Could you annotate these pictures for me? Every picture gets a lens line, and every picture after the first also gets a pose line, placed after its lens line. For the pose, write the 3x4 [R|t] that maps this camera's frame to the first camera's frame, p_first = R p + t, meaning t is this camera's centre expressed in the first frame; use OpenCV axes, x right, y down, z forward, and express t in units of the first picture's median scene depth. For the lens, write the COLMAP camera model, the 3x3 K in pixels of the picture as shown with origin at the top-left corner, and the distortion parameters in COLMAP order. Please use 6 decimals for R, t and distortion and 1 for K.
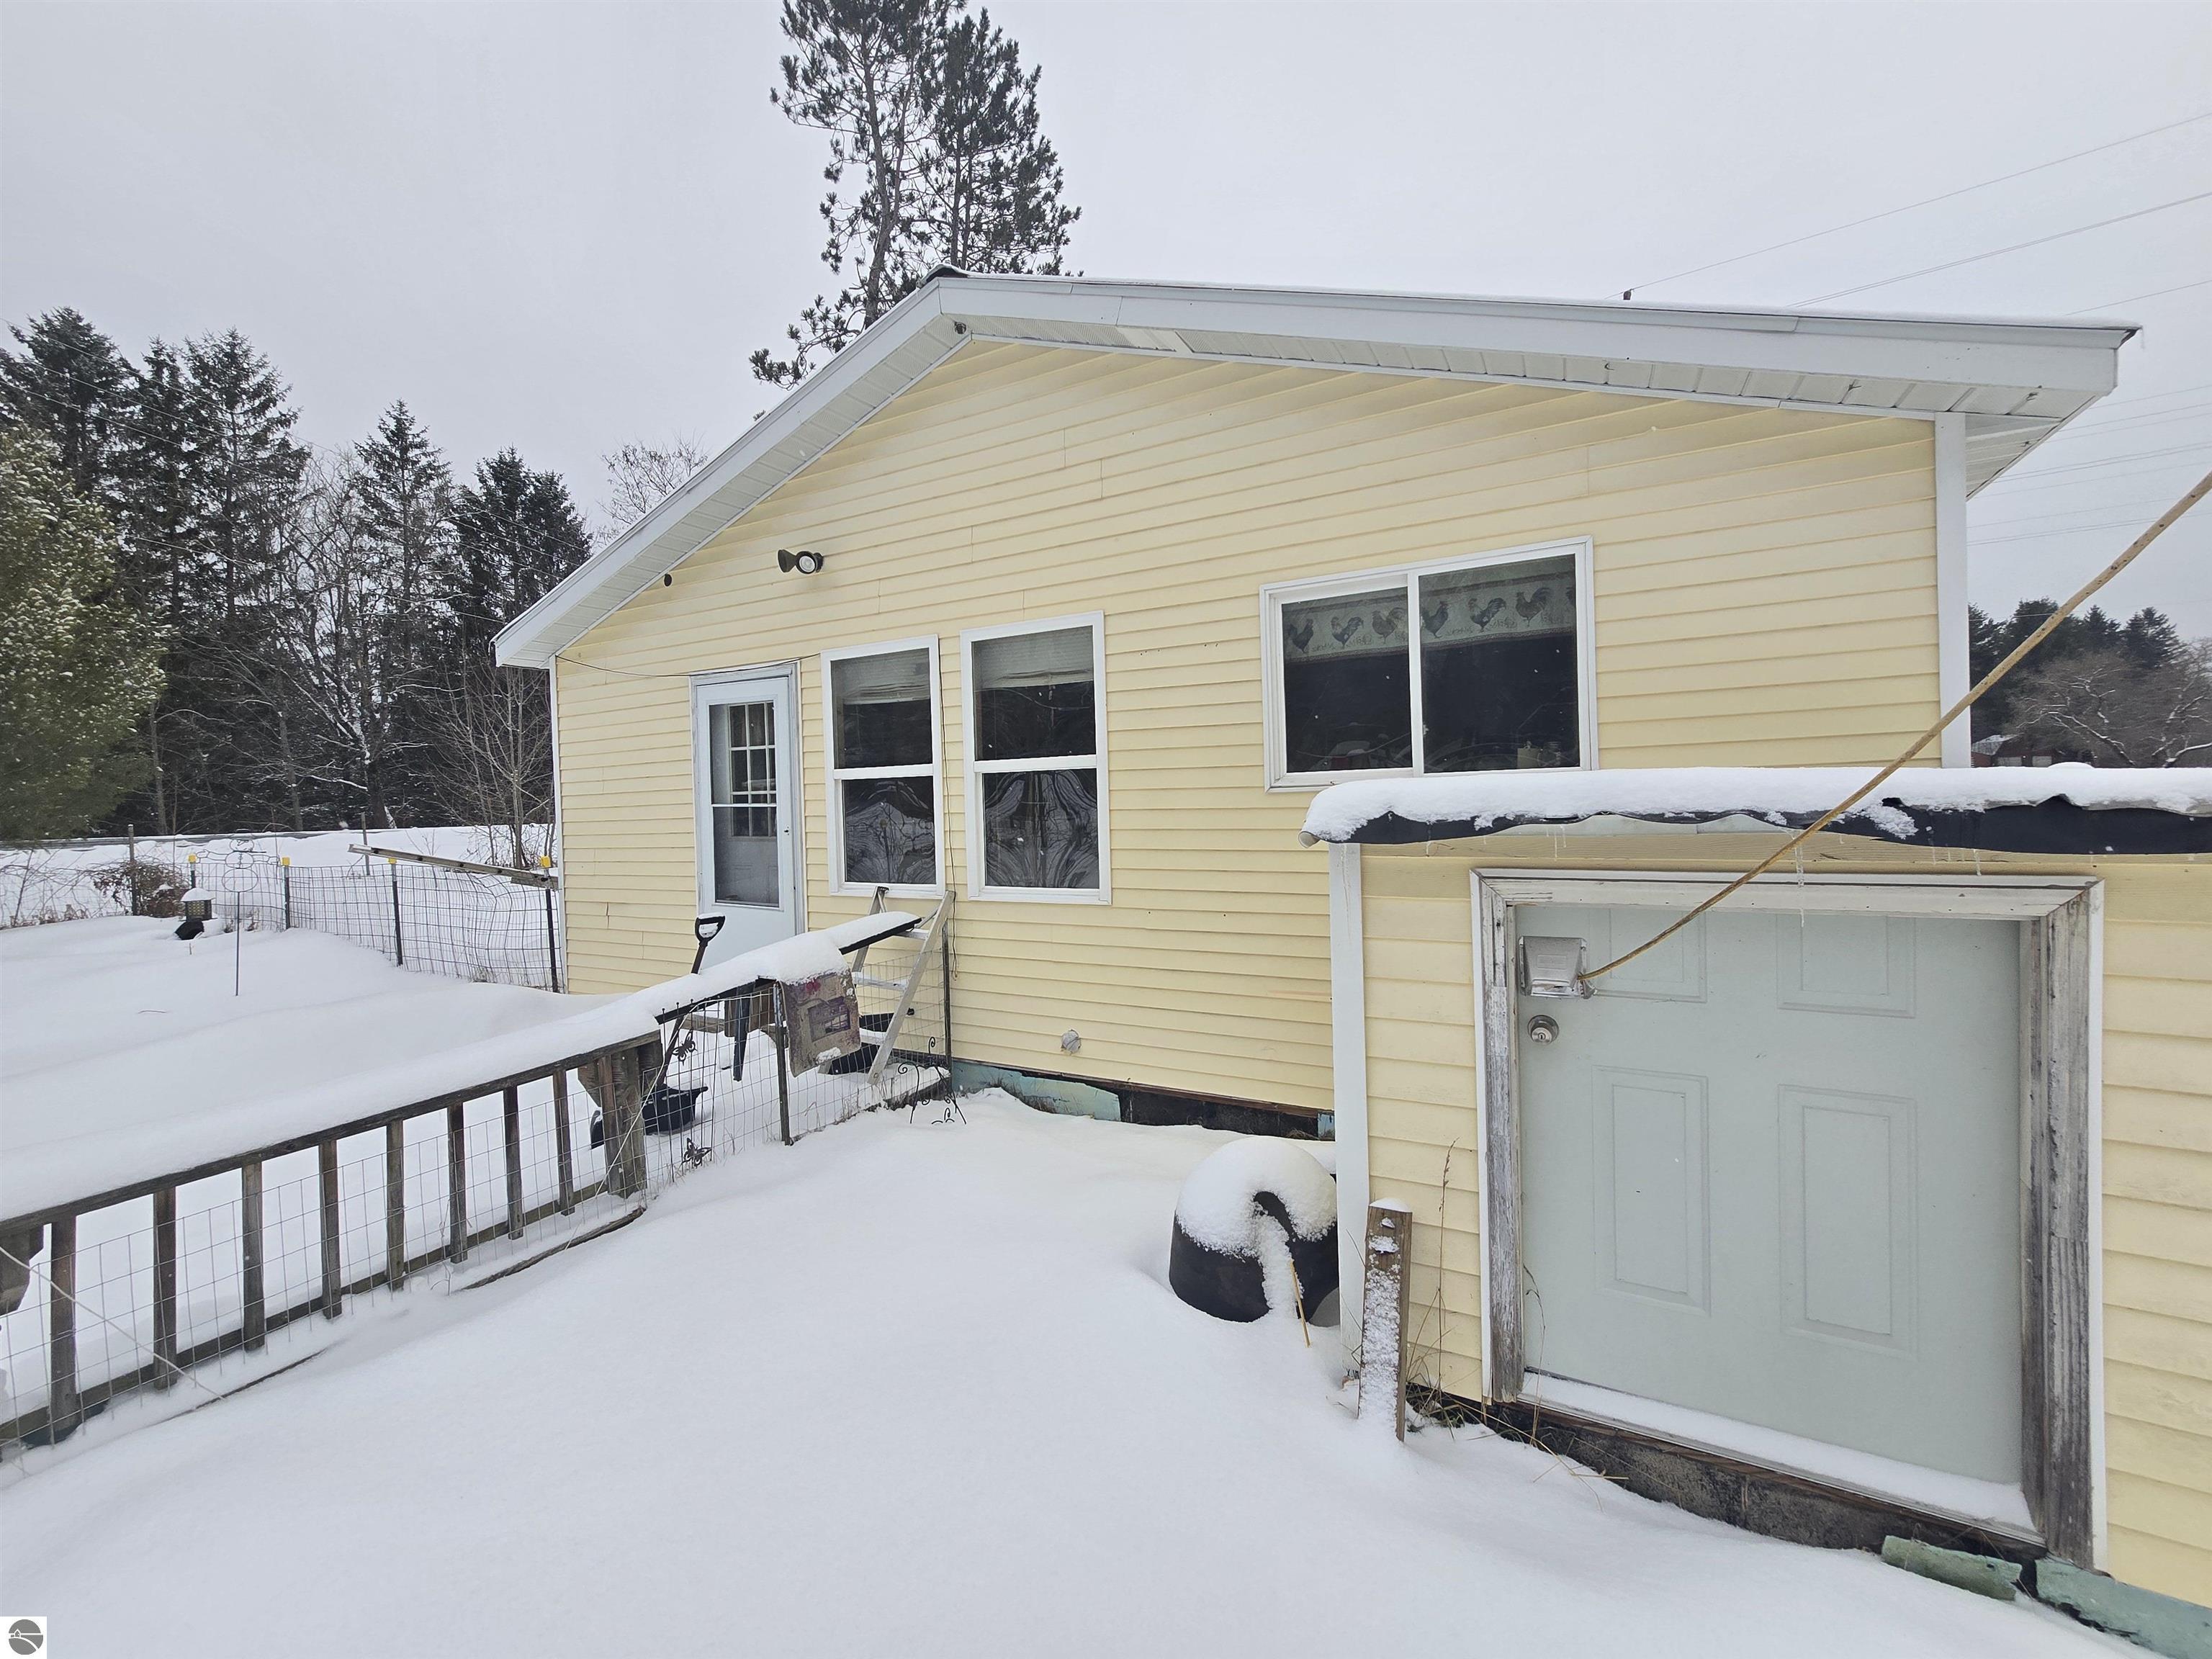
lens RADIAL K [[906.6, 0, 1106.0], [0, 906.6, 829.5], [0, 0, 1]] dist [-0.004328, 0.000774]
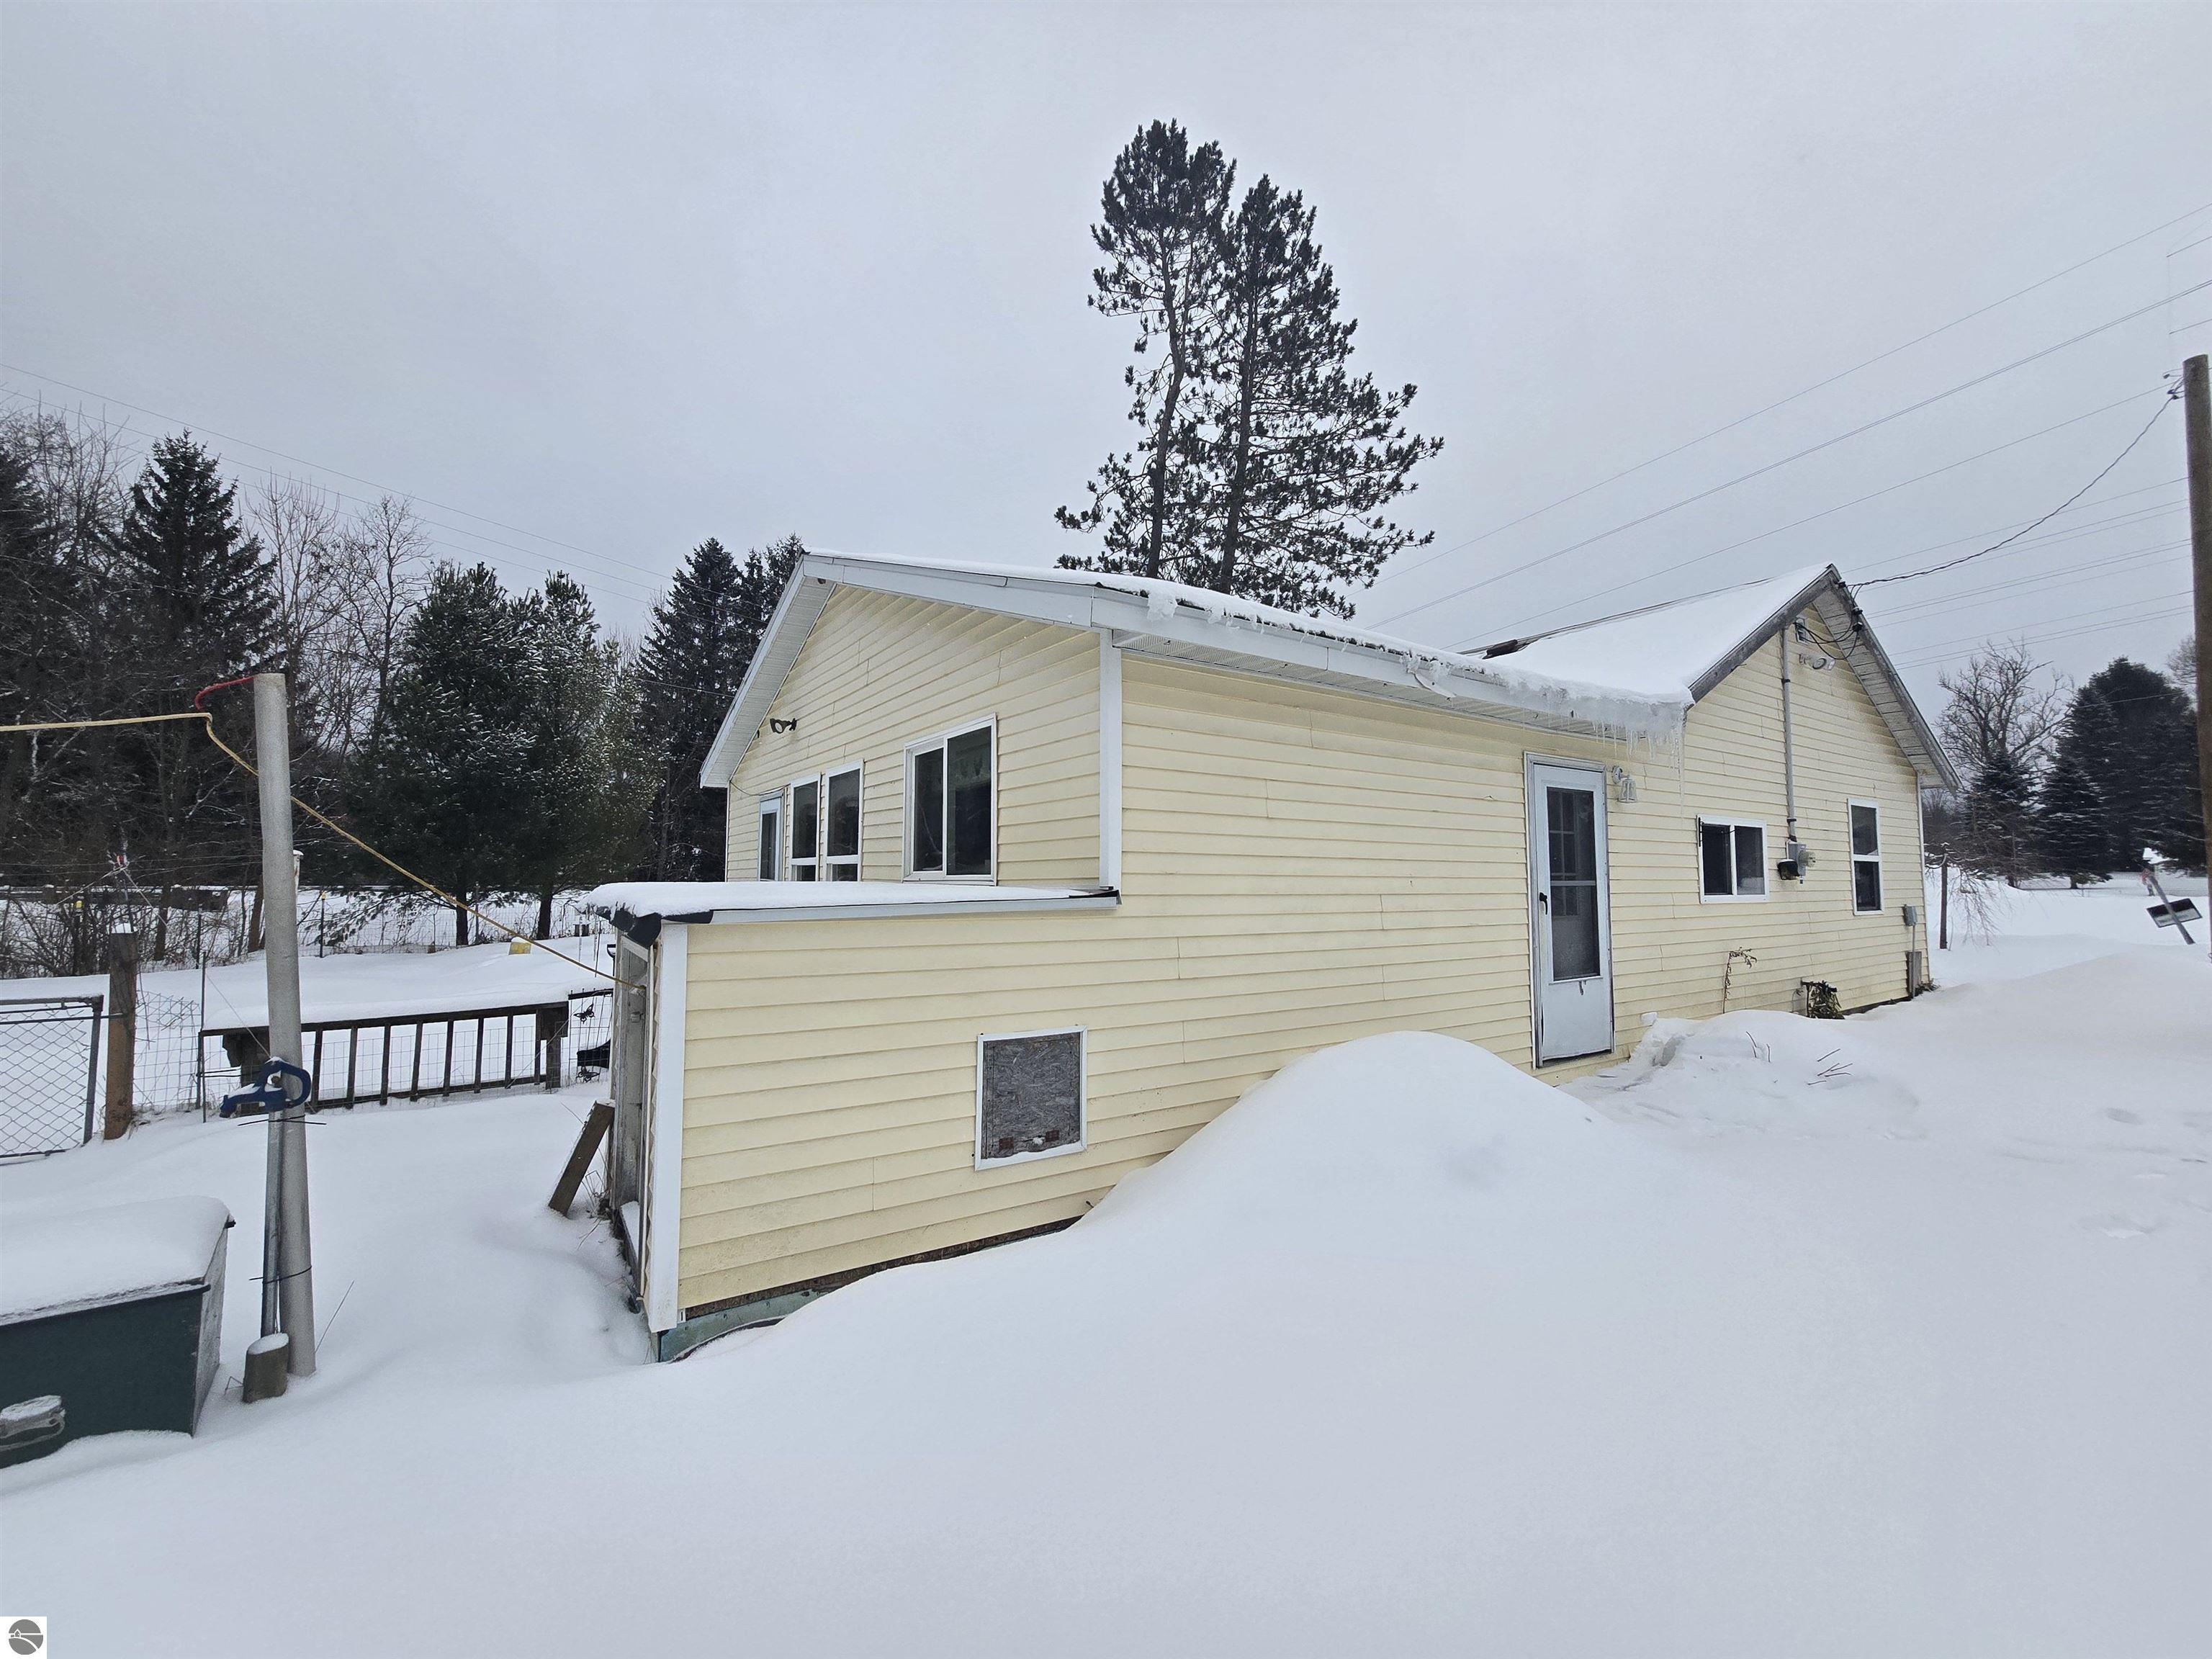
lens RADIAL K [[907.5, 0, 1106.0], [0, 907.5, 829.5], [0, 0, 1]] dist [0.001009, 0.000156]
pose [[0.887939, 0.005281, -0.459931, 0.228574], [-0.041410, 0.996791, -0.068500, -0.008394], [0.458093, 0.079870, 0.885309, -0.030431]]
